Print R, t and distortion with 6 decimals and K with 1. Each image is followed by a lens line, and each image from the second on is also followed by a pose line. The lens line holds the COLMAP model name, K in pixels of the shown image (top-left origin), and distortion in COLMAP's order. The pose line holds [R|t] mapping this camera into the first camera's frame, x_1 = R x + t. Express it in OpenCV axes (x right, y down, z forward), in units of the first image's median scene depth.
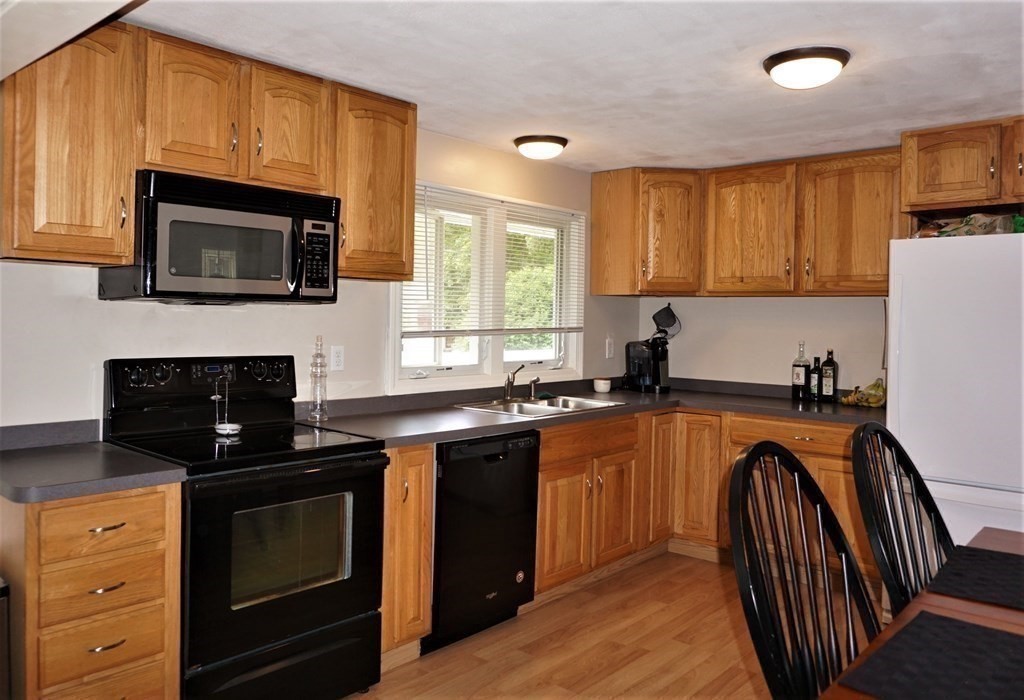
lens RADIAL K [[771.1, 0, 462.5], [0, 771.1, 327.5], [0, 0, 1]] dist [-0.049501, 0.041357]
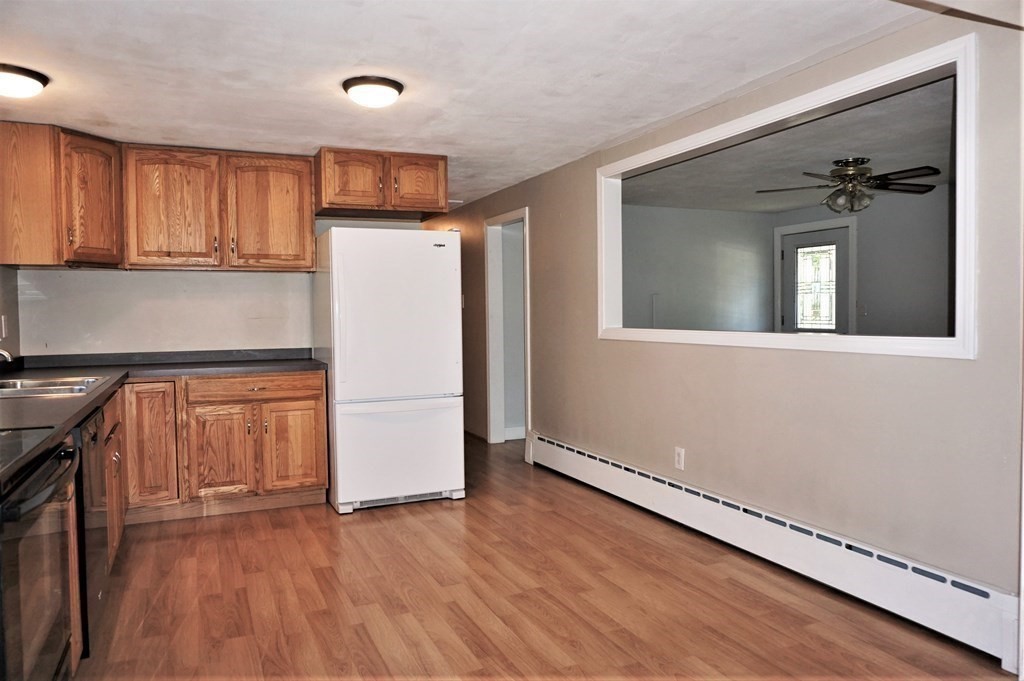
lens RADIAL K [[711.1, 0, 512.0], [0, 711.1, 340.5], [0, 0, 1]] dist [-0.055776, 0.051143]
pose [[0.376667, -0.058505, 0.924499, -0.498097], [0.028981, 0.998259, 0.051365, 0.028816], [-0.925895, 0.007445, 0.377707, 0.252559]]
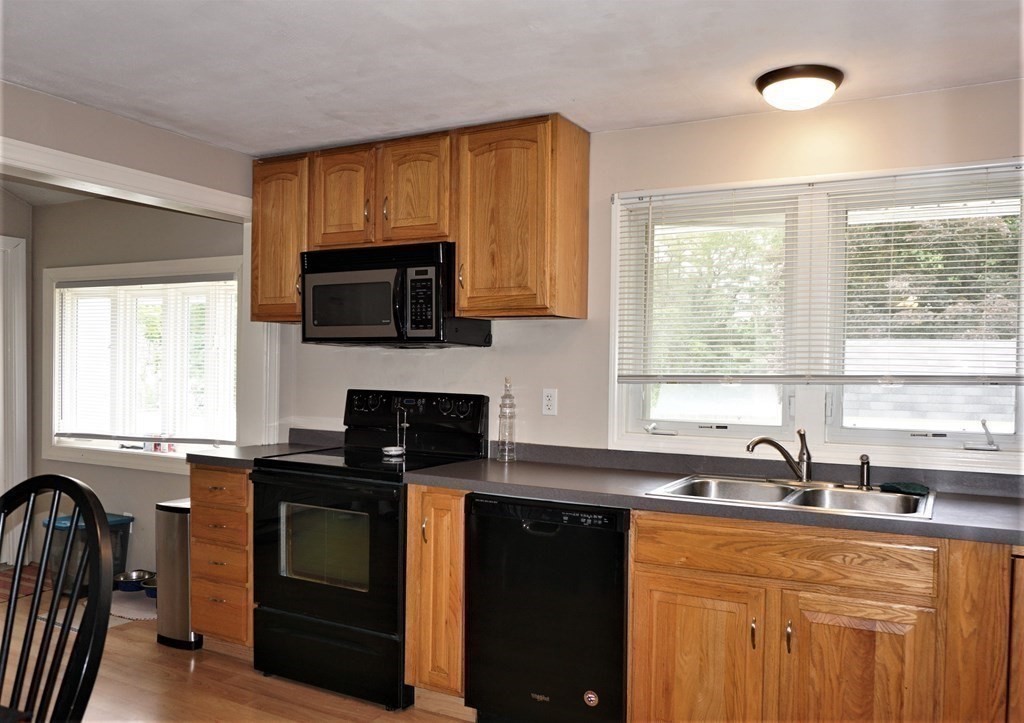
lens RADIAL K [[804.9, 0, 533.0], [0, 804.9, 386.2], [0, 0, 1]] dist [-0.048608, 0.043079]
pose [[0.271659, 0.011116, -0.962329, 0.825240], [-0.023537, 0.999711, 0.004903, 0.016952], [0.962106, 0.021319, 0.271842, 0.740760]]
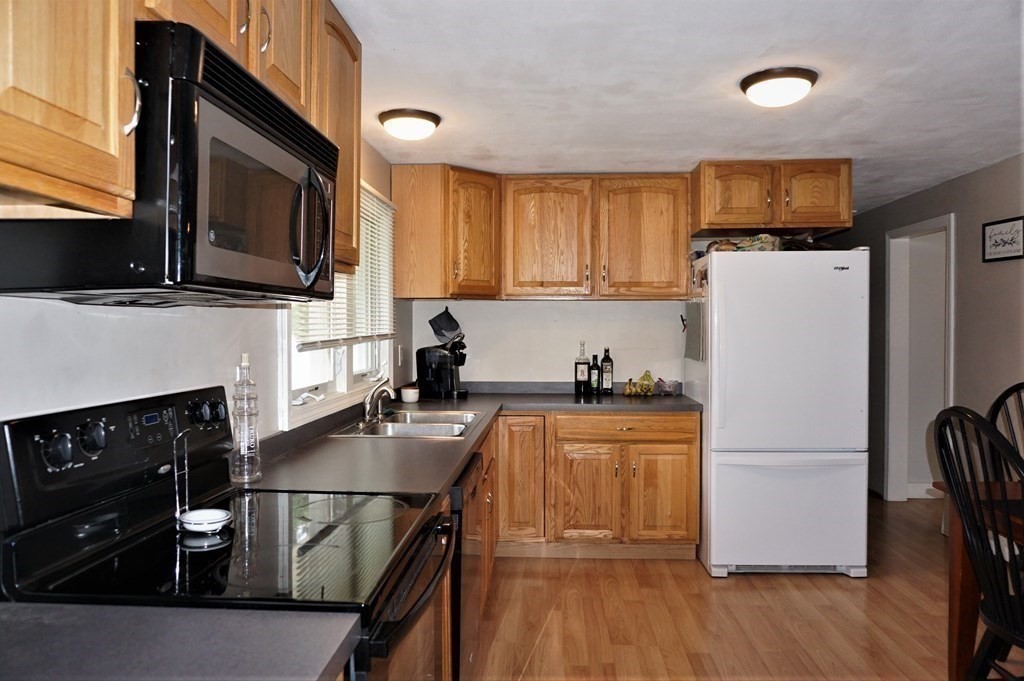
lens RADIAL K [[711.1, 0, 512.0], [0, 711.1, 340.5], [0, 0, 1]] dist [-0.055776, 0.051143]
pose [[0.762969, -0.030033, 0.645737, -0.399217], [0.022971, 0.999549, 0.019347, -0.006469], [-0.646026, 0.000073, 0.763315, 0.384688]]
